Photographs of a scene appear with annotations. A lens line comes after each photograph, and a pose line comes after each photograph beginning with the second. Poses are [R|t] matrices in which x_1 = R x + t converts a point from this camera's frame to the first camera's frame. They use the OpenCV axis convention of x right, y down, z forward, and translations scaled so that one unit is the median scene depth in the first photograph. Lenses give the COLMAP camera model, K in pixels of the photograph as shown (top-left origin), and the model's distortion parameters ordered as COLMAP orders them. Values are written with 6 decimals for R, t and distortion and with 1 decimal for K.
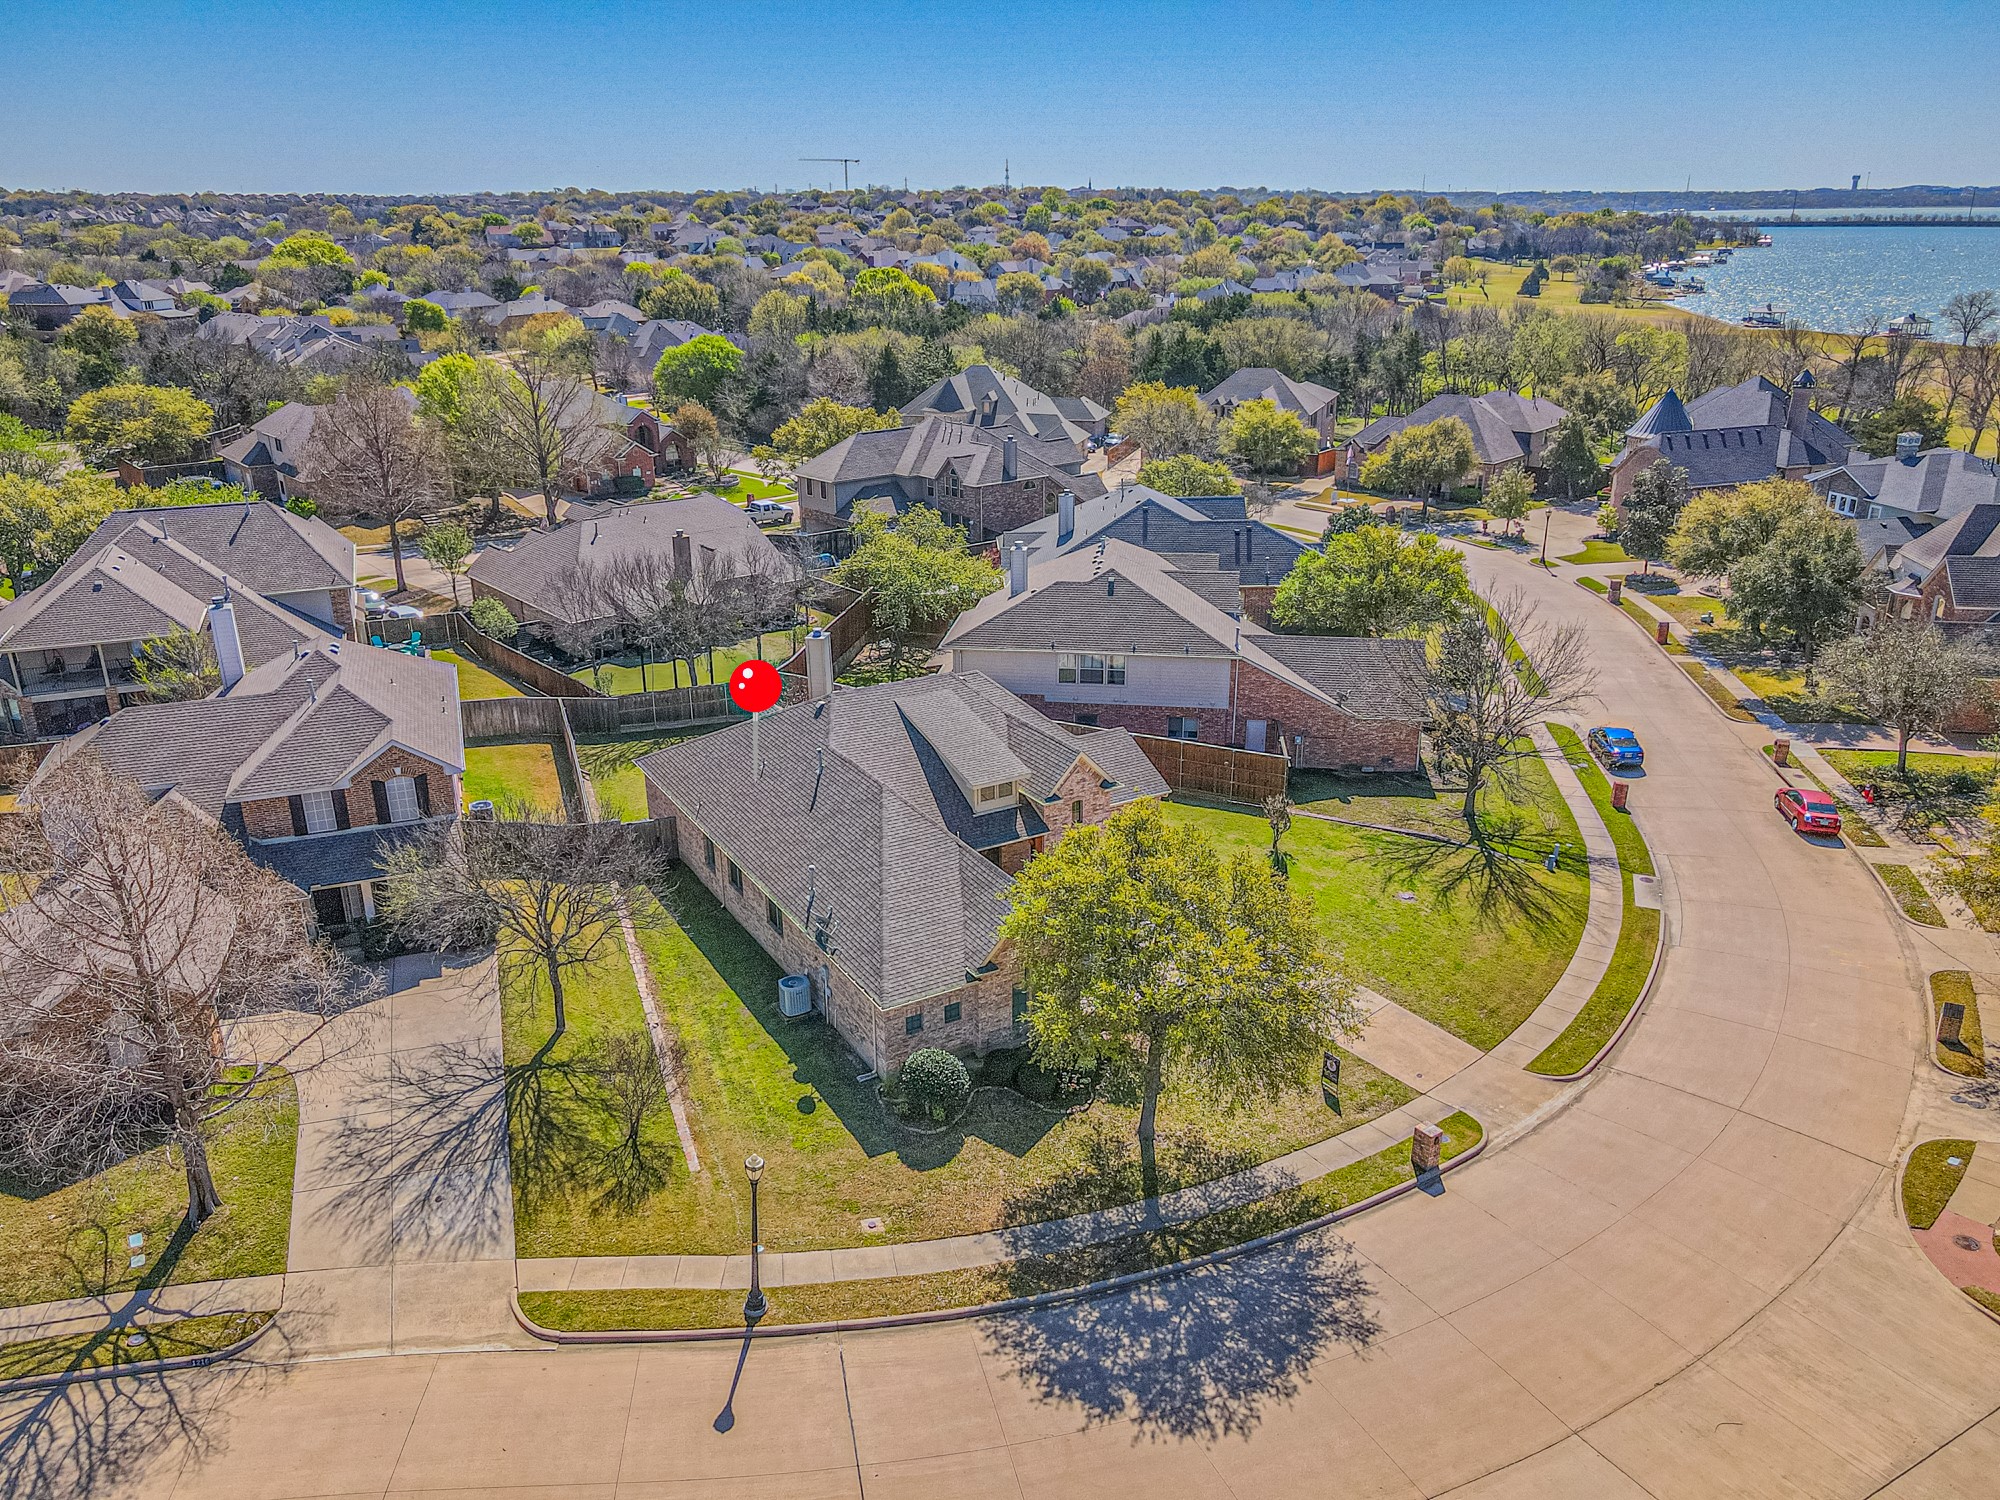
lens RADIAL K [[1463.7, 0, 988.9], [0, 1463.7, 743.0], [0, 0, 1]] dist [0.021000, 0.006632]
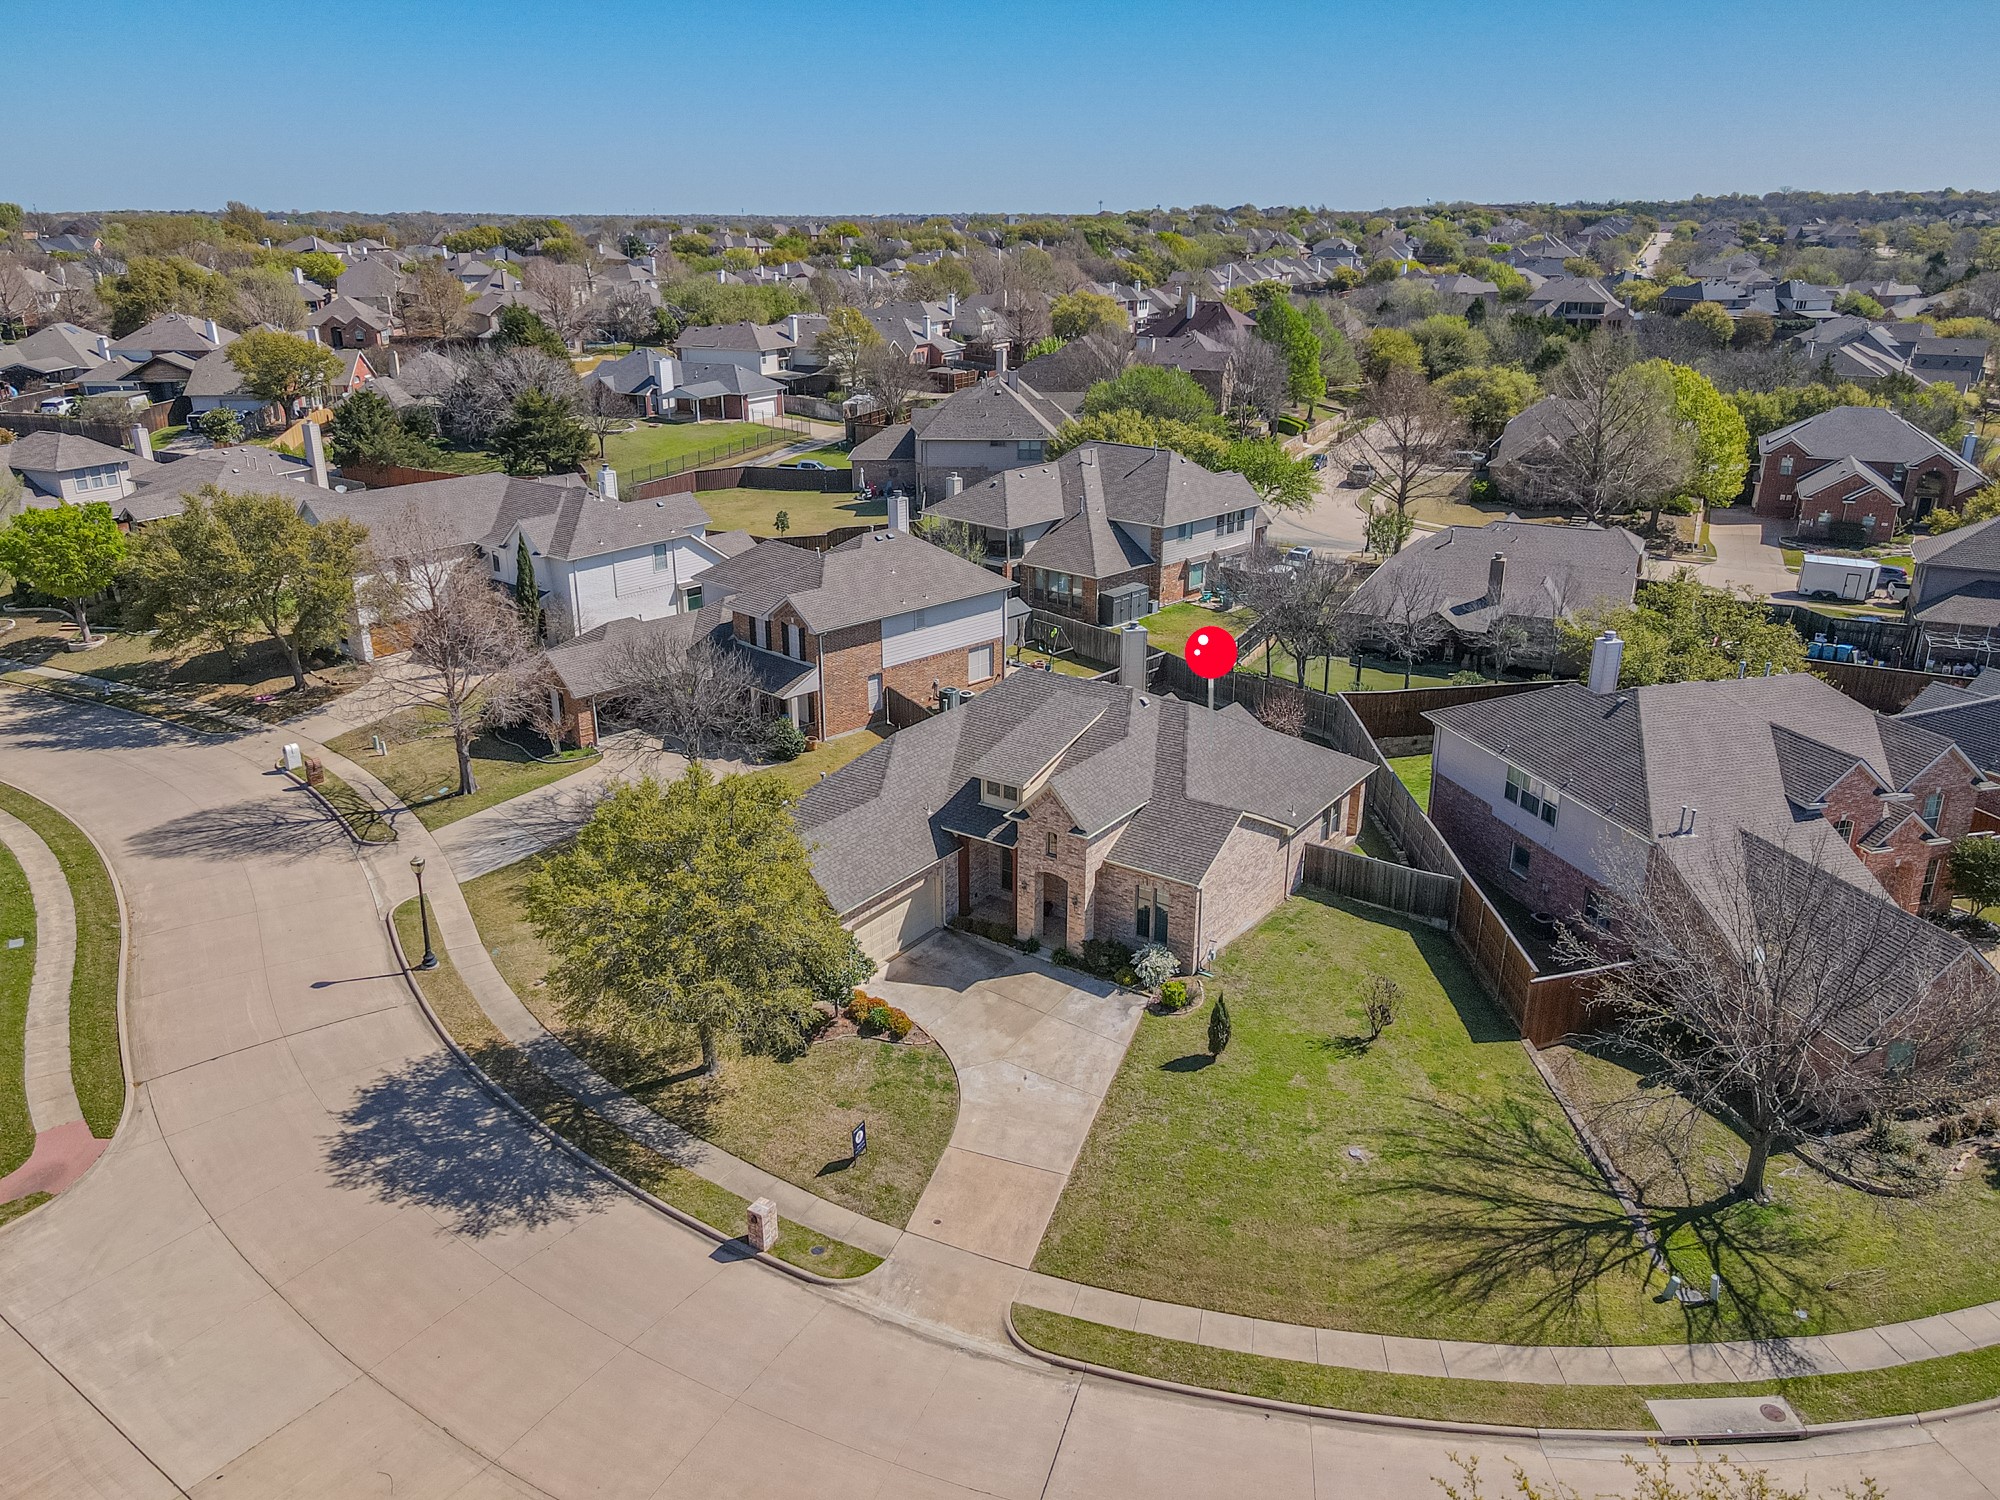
lens RADIAL K [[1463.7, 0, 988.9], [0, 1463.7, 743.0], [0, 0, 1]] dist [0.021000, 0.006632]
pose [[0.414496, 0.313415, -0.854380, 1.143810], [-0.314005, 0.930425, 0.188973, -0.247703], [0.854163, 0.189951, 0.484071, 0.667832]]
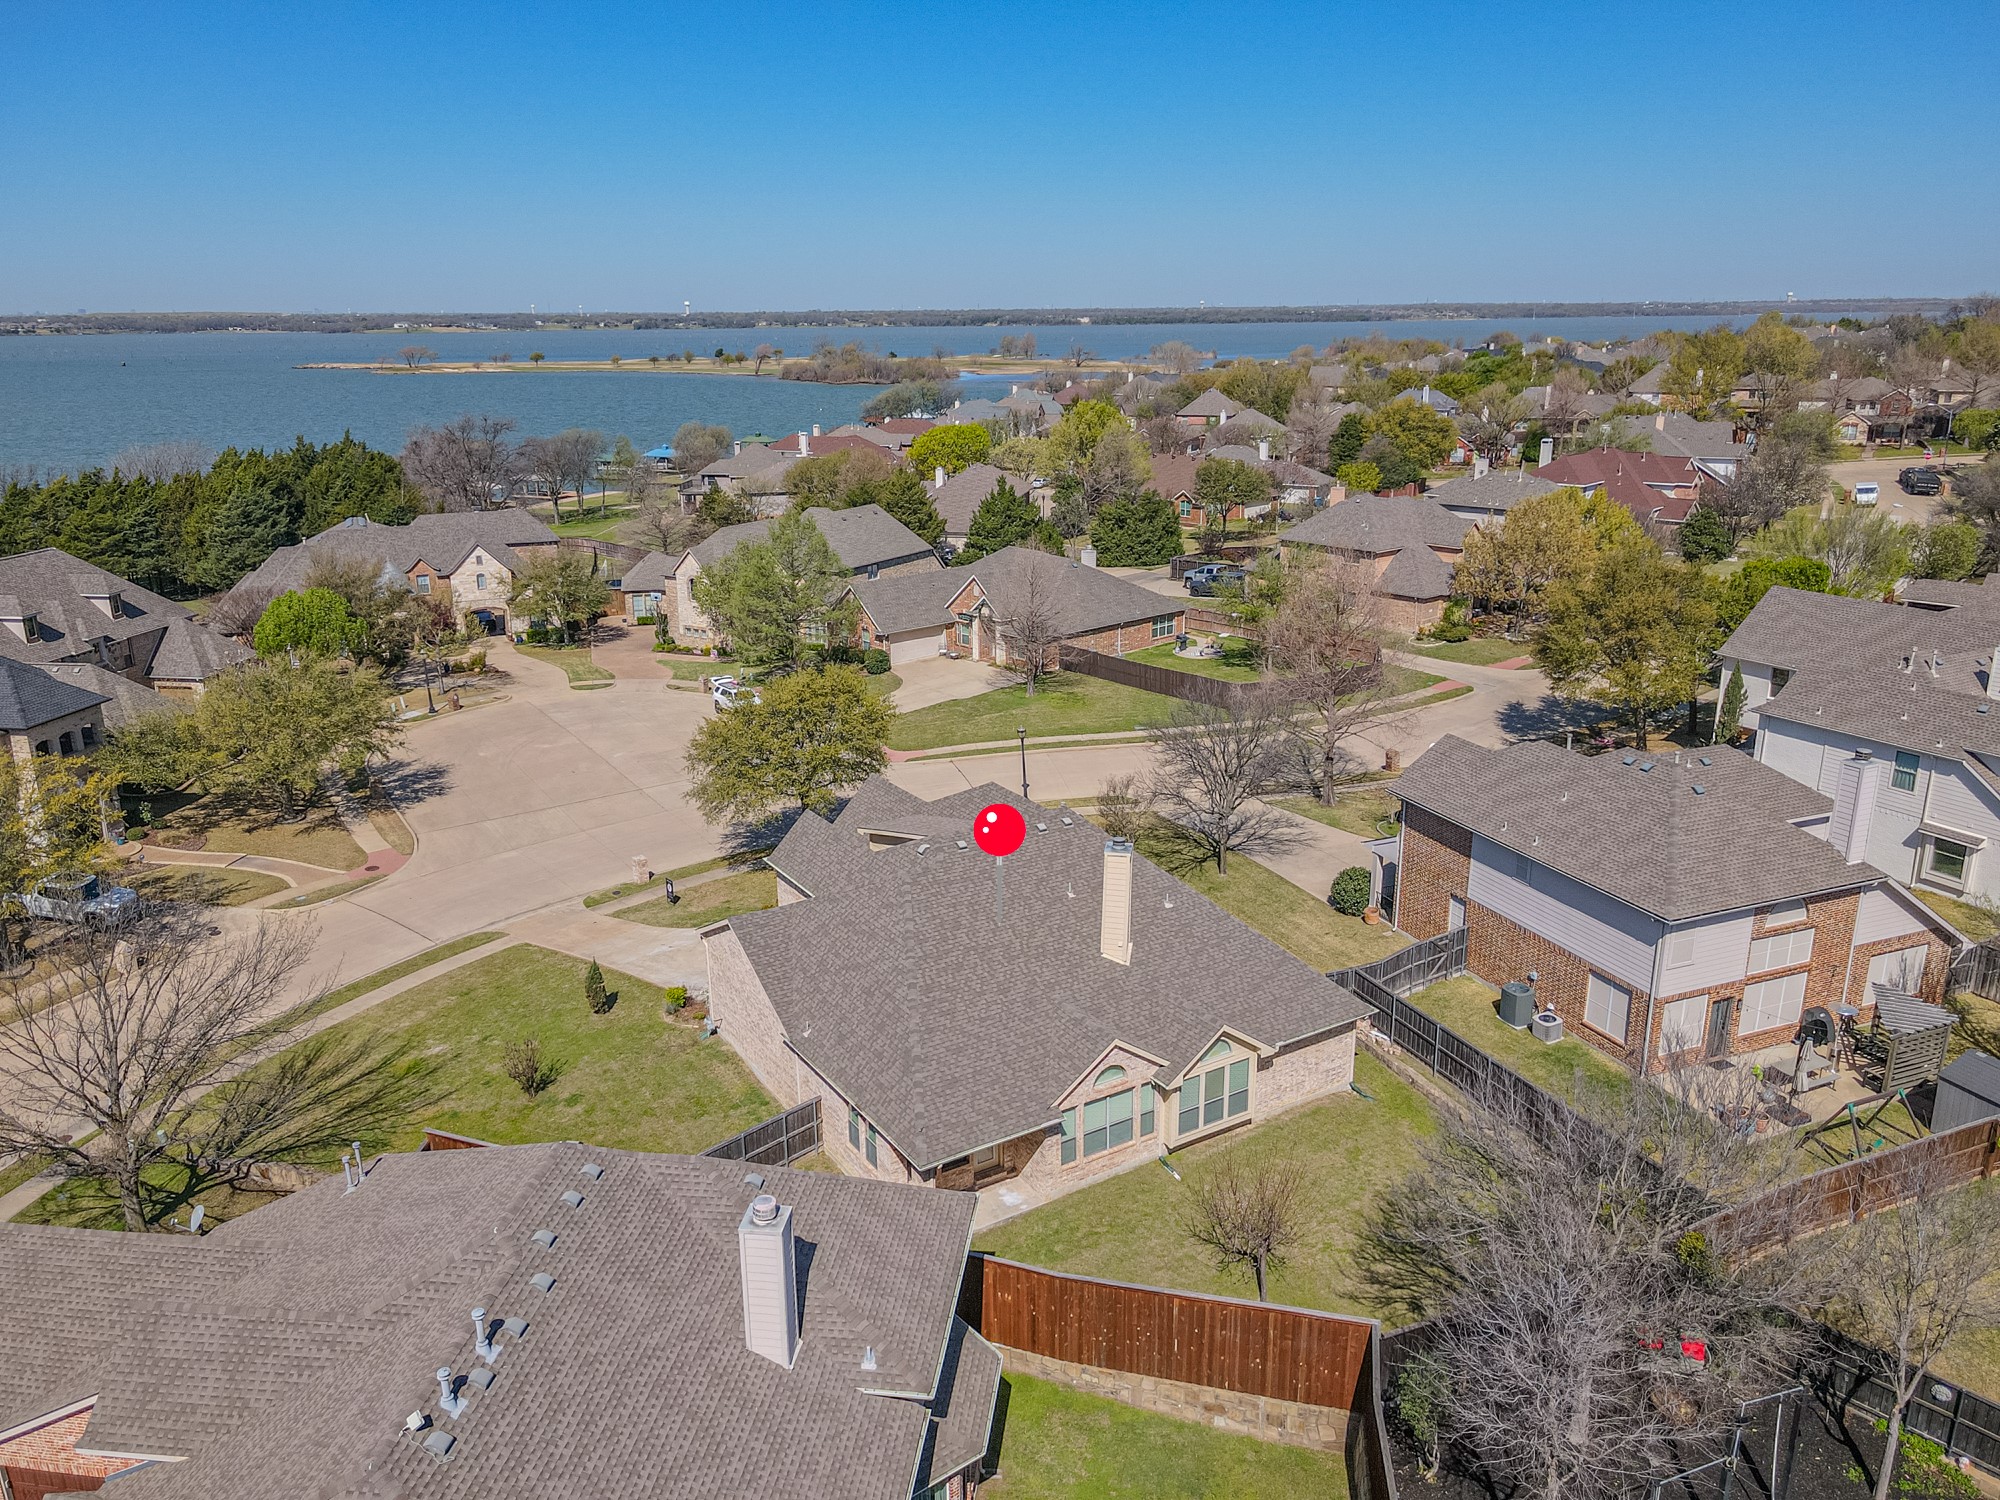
lens RADIAL K [[1463.7, 0, 988.9], [0, 1463.7, 743.0], [0, 0, 1]] dist [0.021000, 0.006632]
pose [[-0.999443, 0.024987, -0.022136, -0.054442], [0.006856, 0.802618, 0.596454, -0.858139], [0.032671, 0.595970, -0.802342, 2.404289]]
